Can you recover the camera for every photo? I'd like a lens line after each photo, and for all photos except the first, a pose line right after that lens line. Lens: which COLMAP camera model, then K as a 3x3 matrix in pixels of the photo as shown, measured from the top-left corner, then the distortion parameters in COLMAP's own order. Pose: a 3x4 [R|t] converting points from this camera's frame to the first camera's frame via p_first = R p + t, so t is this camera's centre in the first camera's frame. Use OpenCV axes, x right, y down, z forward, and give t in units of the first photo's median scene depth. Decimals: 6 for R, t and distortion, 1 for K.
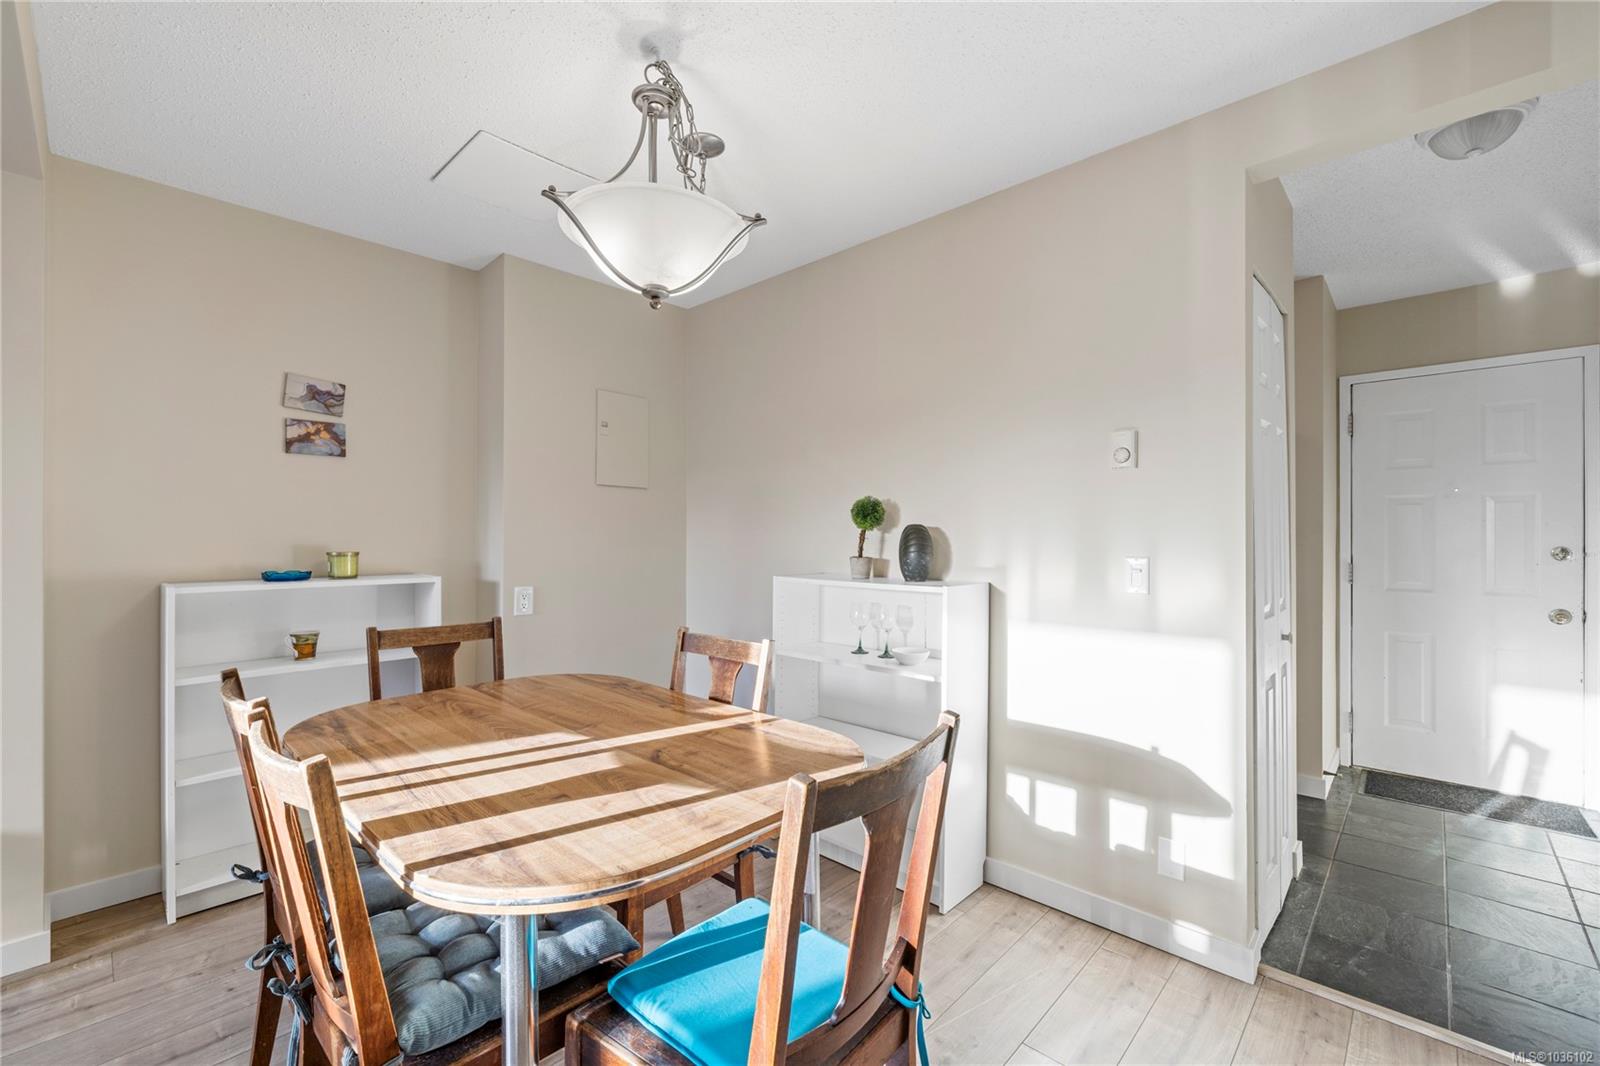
lens RADIAL K [[676.0, 0, 800.0], [0, 676.0, 536.2], [0, 0, 1]] dist [0.003916, 0.000236]
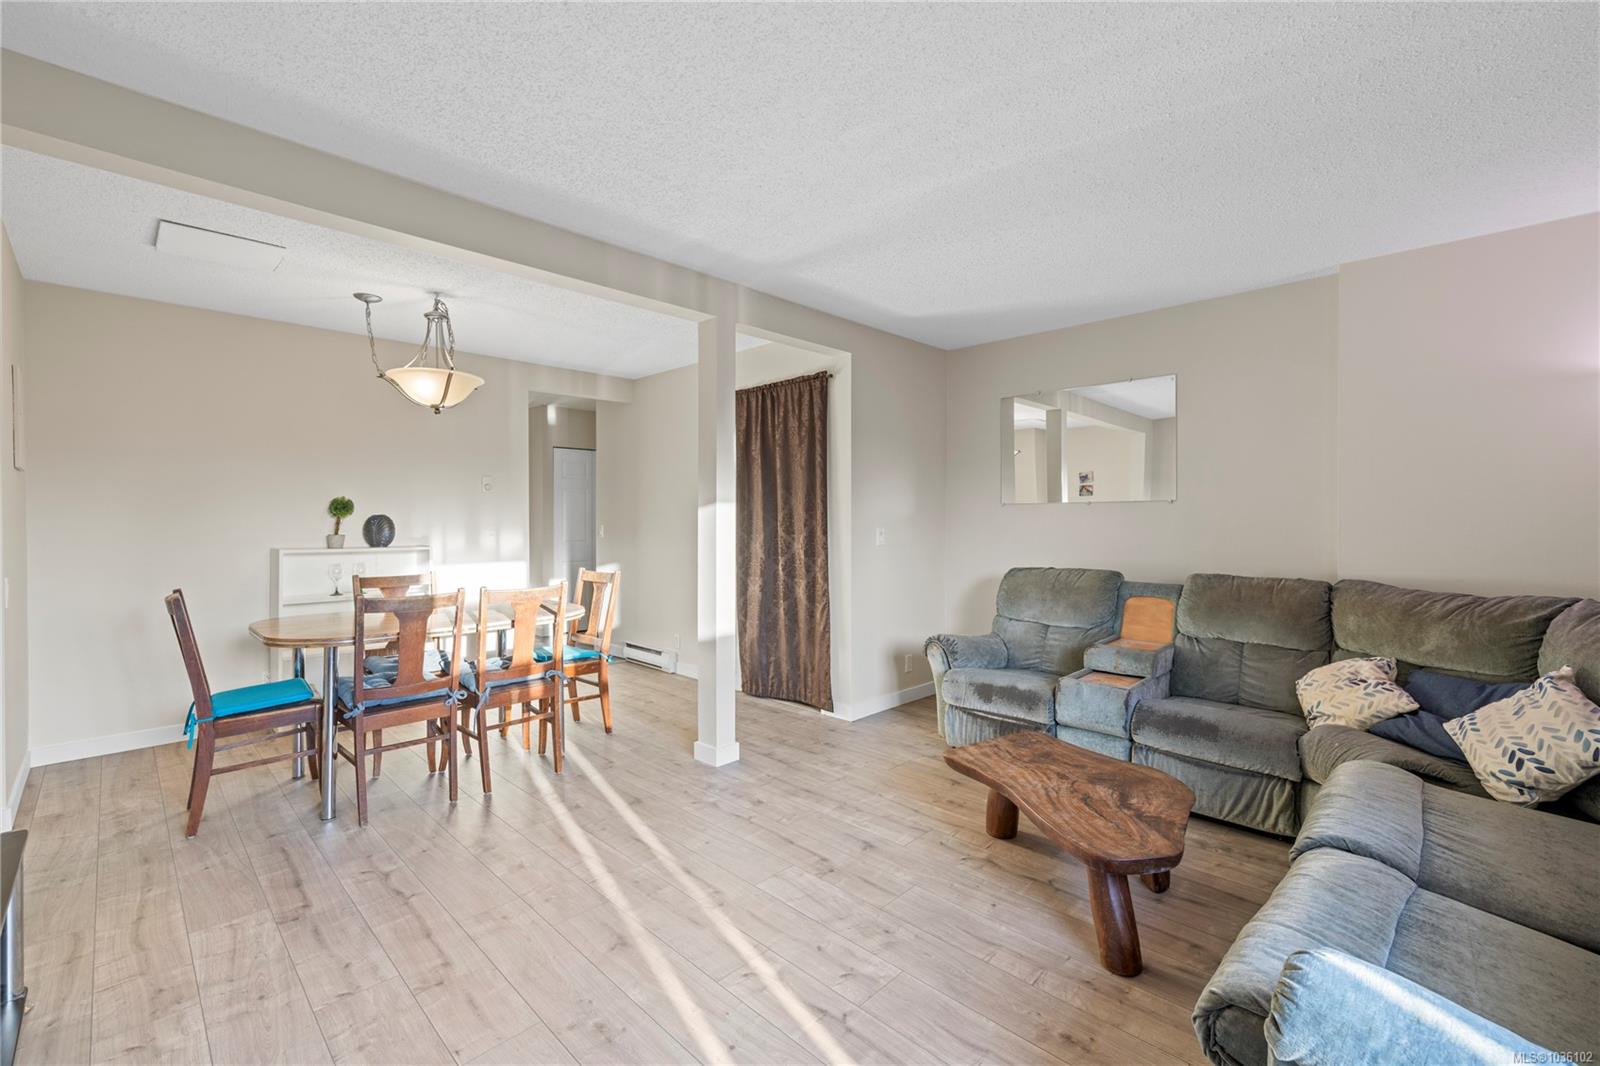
lens RADIAL K [[676.0, 0, 805.5], [0, 676.0, 525.4], [0, 0, 1]] dist [0.003916, 0.000236]
pose [[0.018097, -0.009092, 0.999795, -1.548614], [-0.001467, 0.999957, 0.009120, -0.006919], [-0.999835, -0.001632, 0.018083, -0.132468]]
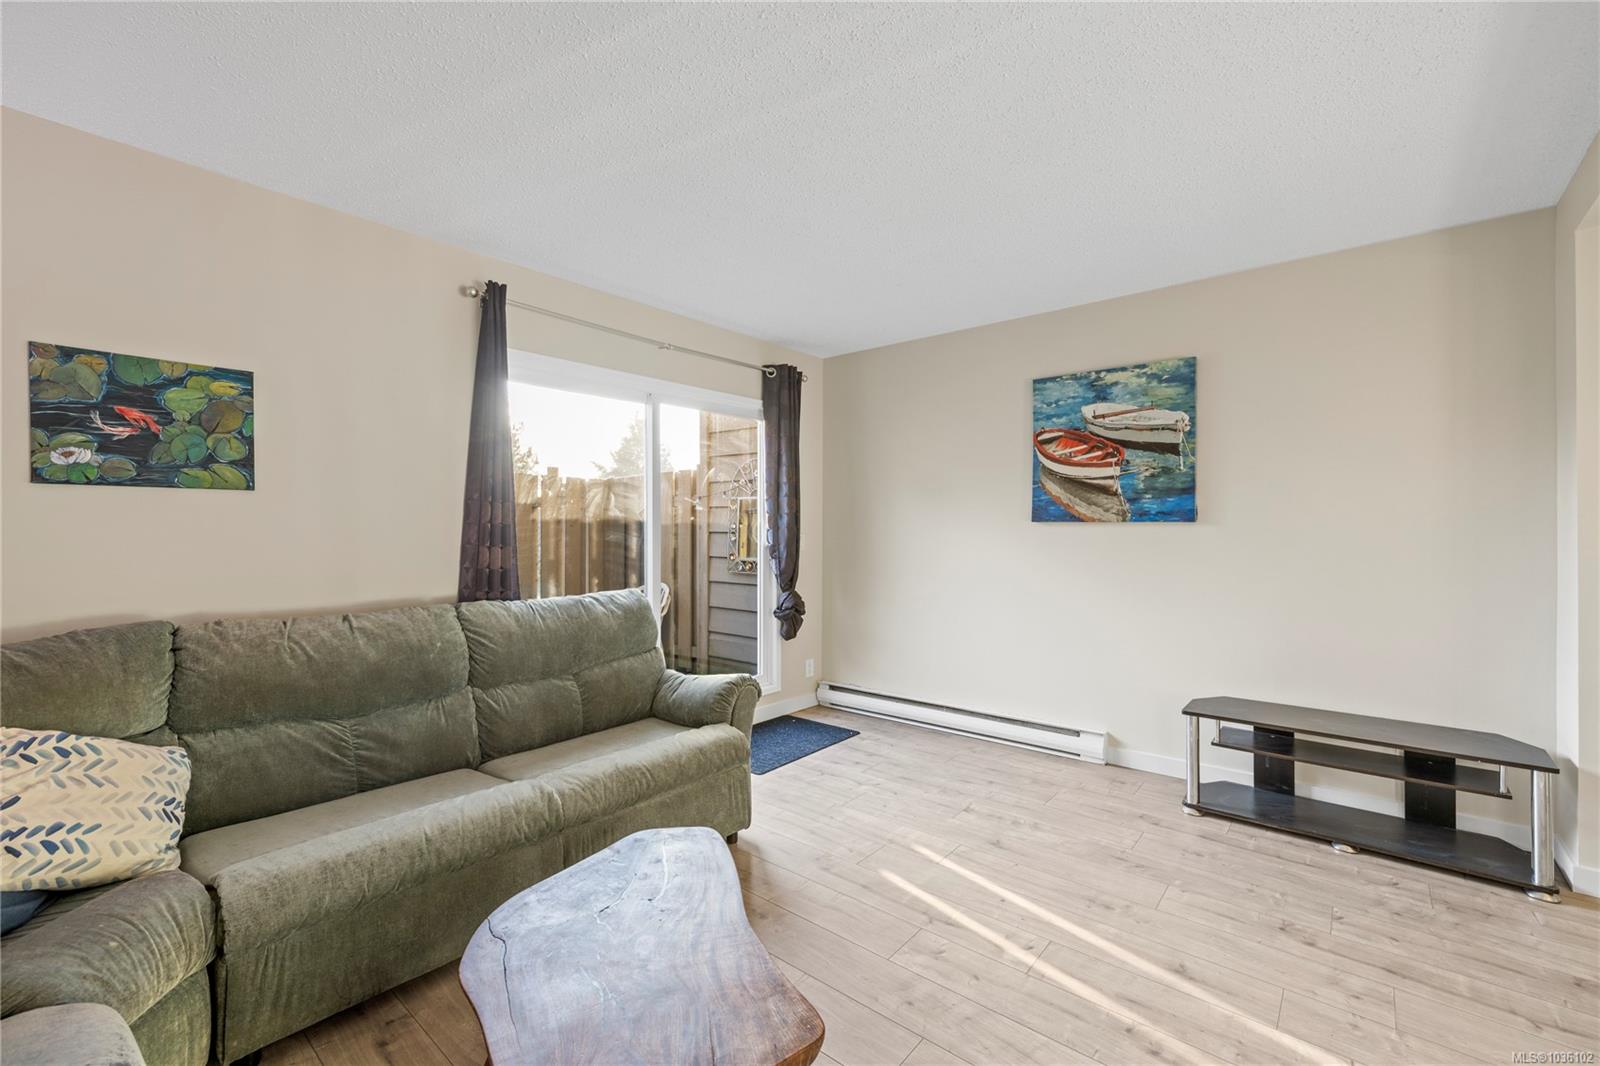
lens RADIAL K [[676.0, 0, 799.9], [0, 676.0, 523.8], [0, 0, 1]] dist [0.003916, 0.000236]
pose [[0.052109, -0.004999, -0.998629, -0.041502], [0.002091, 0.999986, -0.004897, -0.009042], [0.998639, -0.001833, 0.052119, -0.366436]]
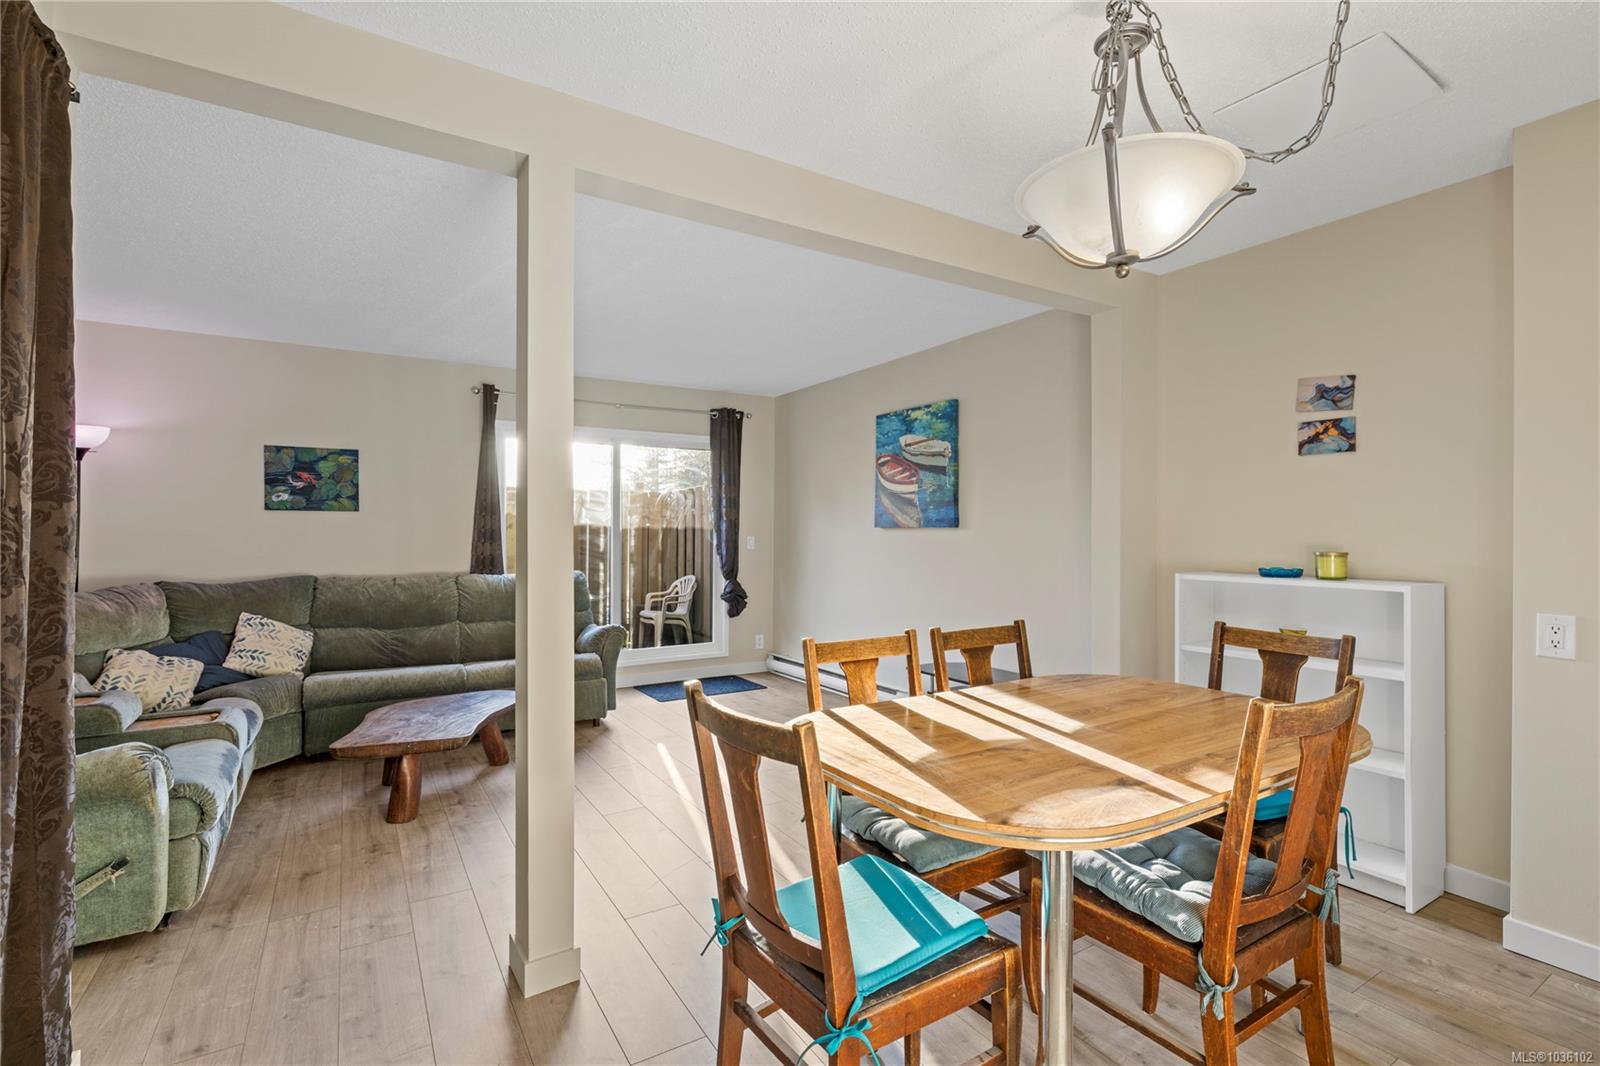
lens RADIAL K [[736.2, 0, 797.7], [0, 736.2, 528.3], [0, 0, 1]] dist [-0.003142, 0.000022]
pose [[-0.265061, -0.006009, -0.964213, 0.552611], [0.000346, 0.999980, -0.006327, -0.004165], [0.964232, -0.002010, -0.265053, 0.564696]]
